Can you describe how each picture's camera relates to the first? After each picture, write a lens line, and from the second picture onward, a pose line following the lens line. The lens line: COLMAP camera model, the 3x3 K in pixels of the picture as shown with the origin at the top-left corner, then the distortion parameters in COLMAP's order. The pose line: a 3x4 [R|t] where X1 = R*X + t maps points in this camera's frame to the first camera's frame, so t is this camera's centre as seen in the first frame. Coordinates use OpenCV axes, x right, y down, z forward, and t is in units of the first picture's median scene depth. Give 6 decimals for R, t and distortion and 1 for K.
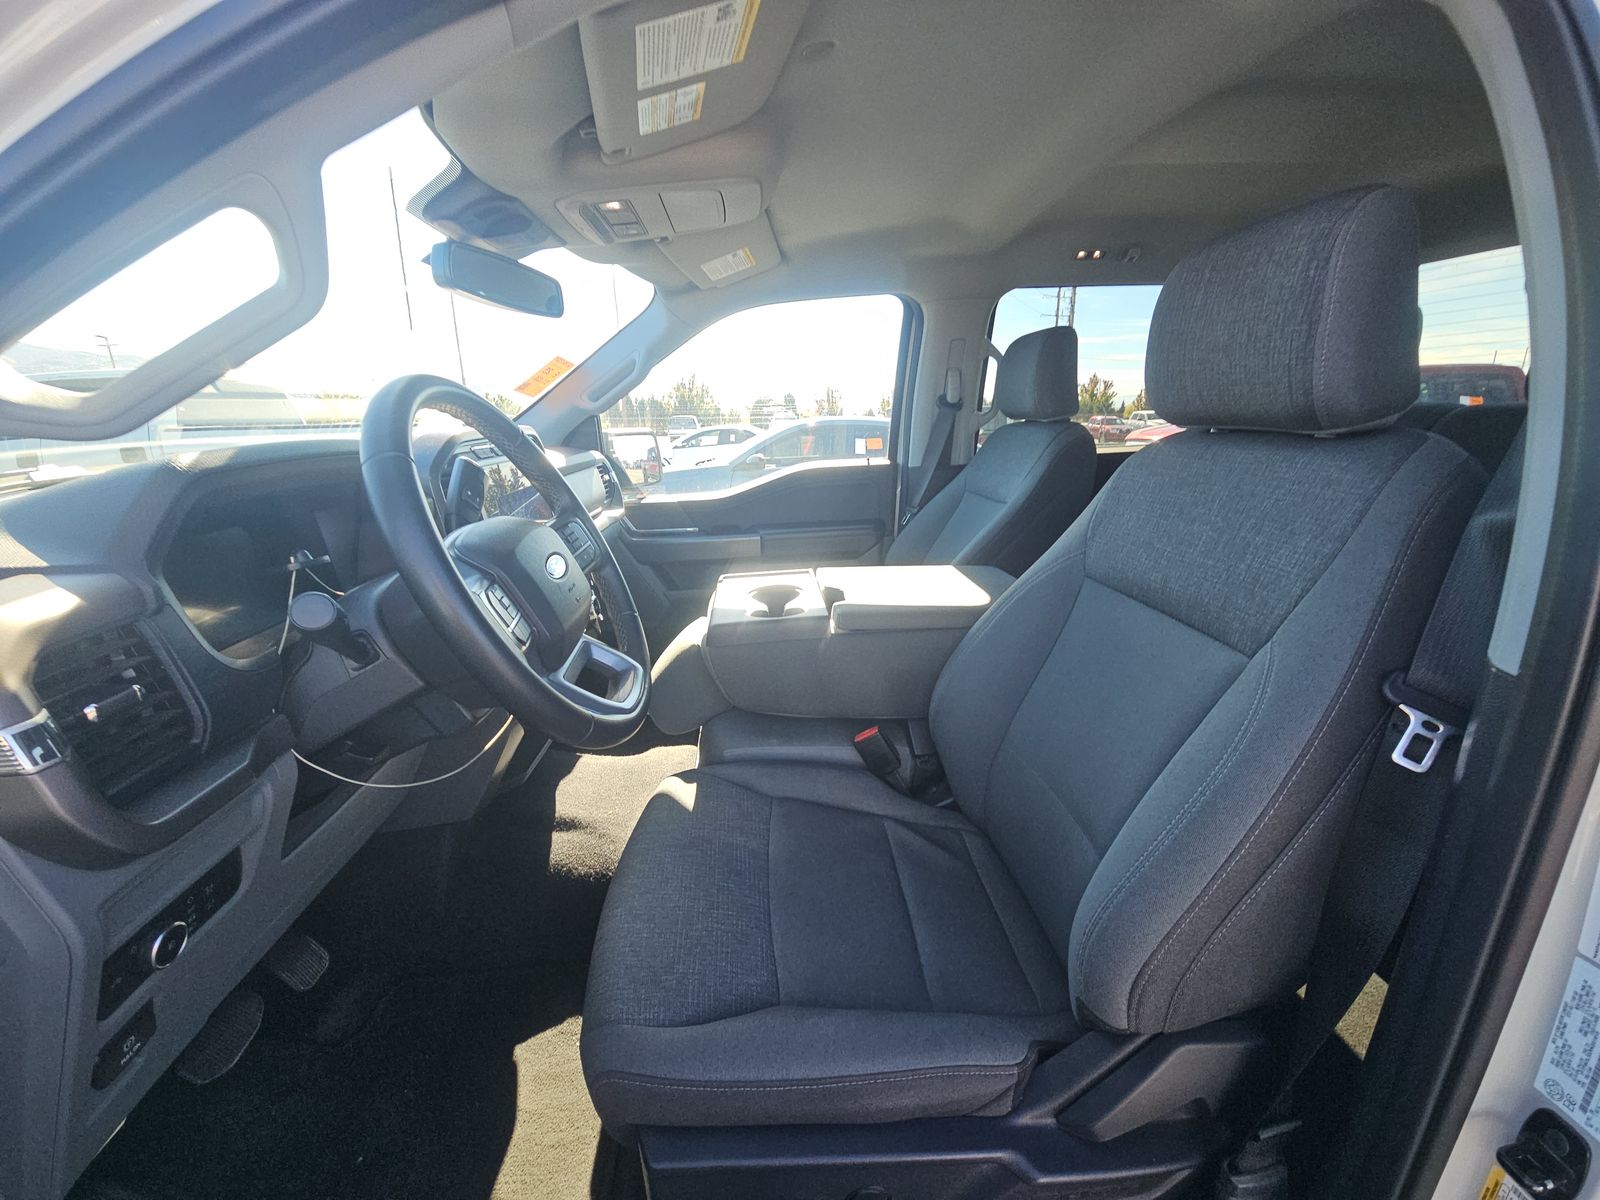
lens RADIAL K [[649.3, 0, 815.6], [0, 649.3, 605.0], [0, 0, 1]] dist [0.001781, -0.000330]
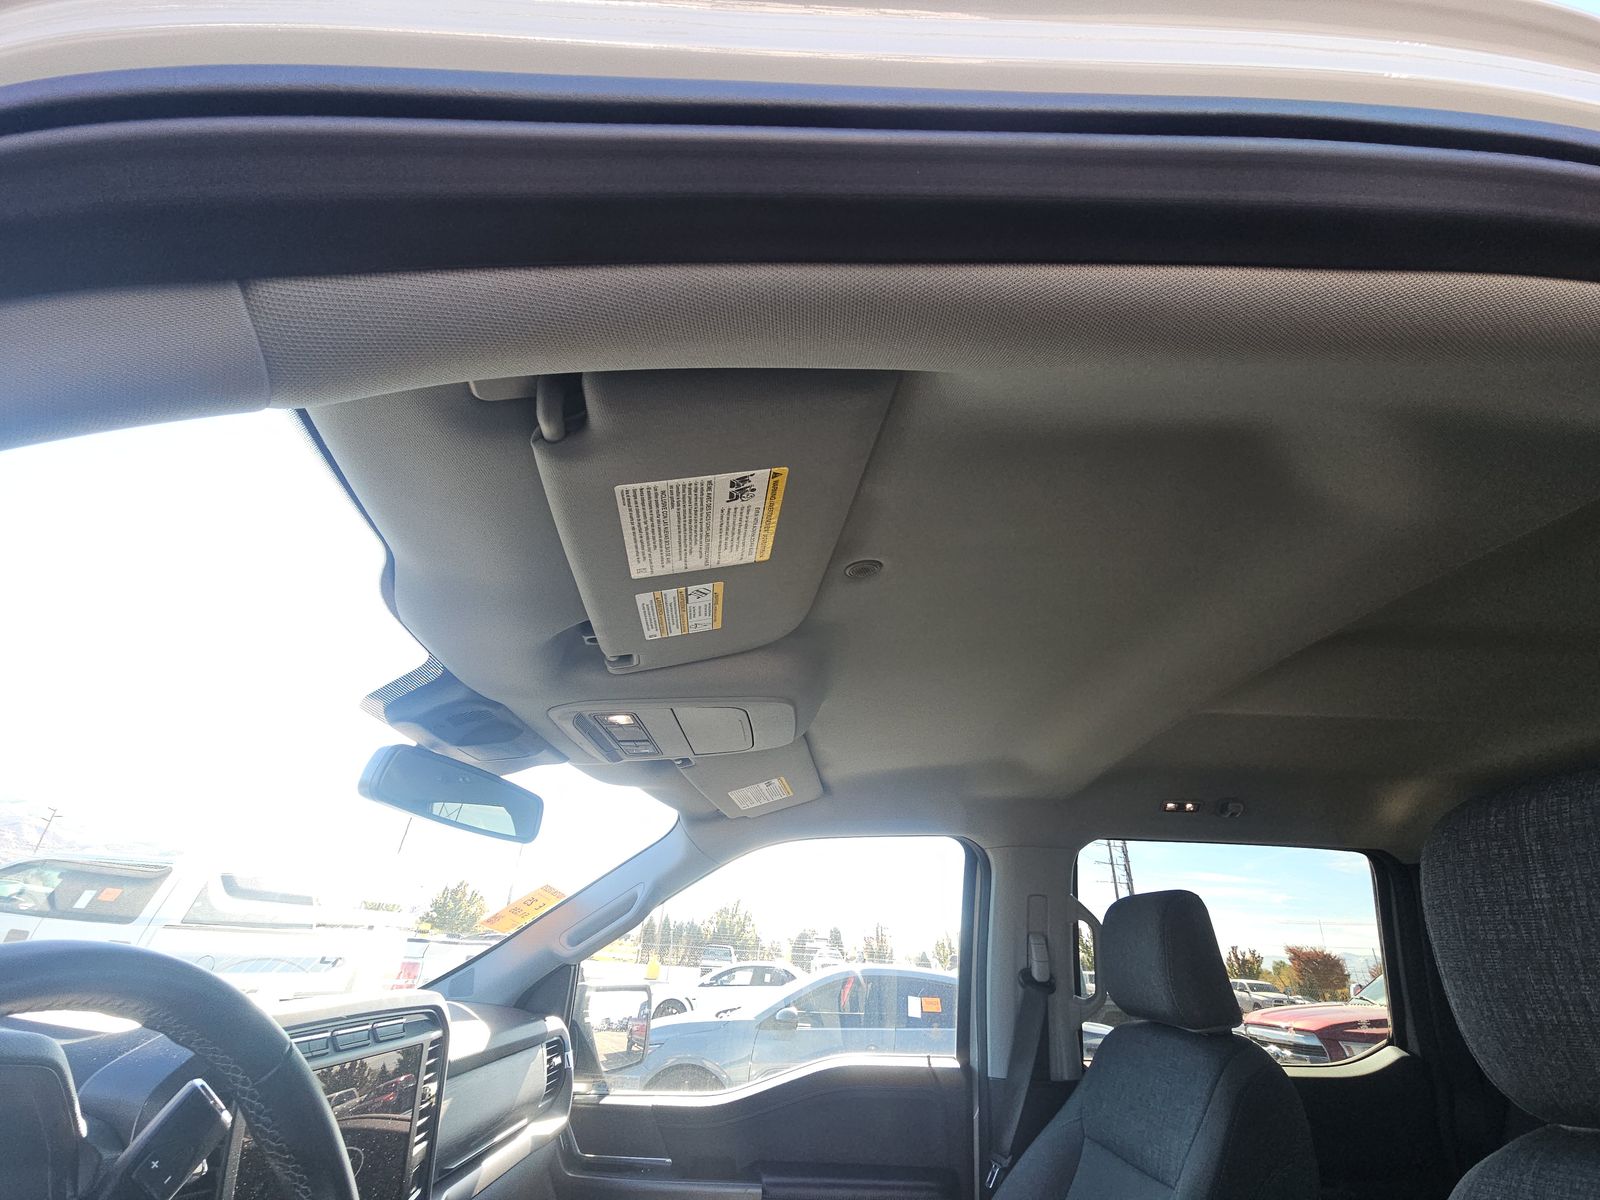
lens RADIAL K [[649.3, 0, 815.6], [0, 649.3, 605.0], [0, 0, 1]] dist [0.001781, -0.000330]
pose [[0.995647, 0.028713, -0.088672, 0.007881], [-0.082601, 0.712538, -0.696755, -0.088506], [0.043177, 0.701046, 0.711808, 0.176452]]
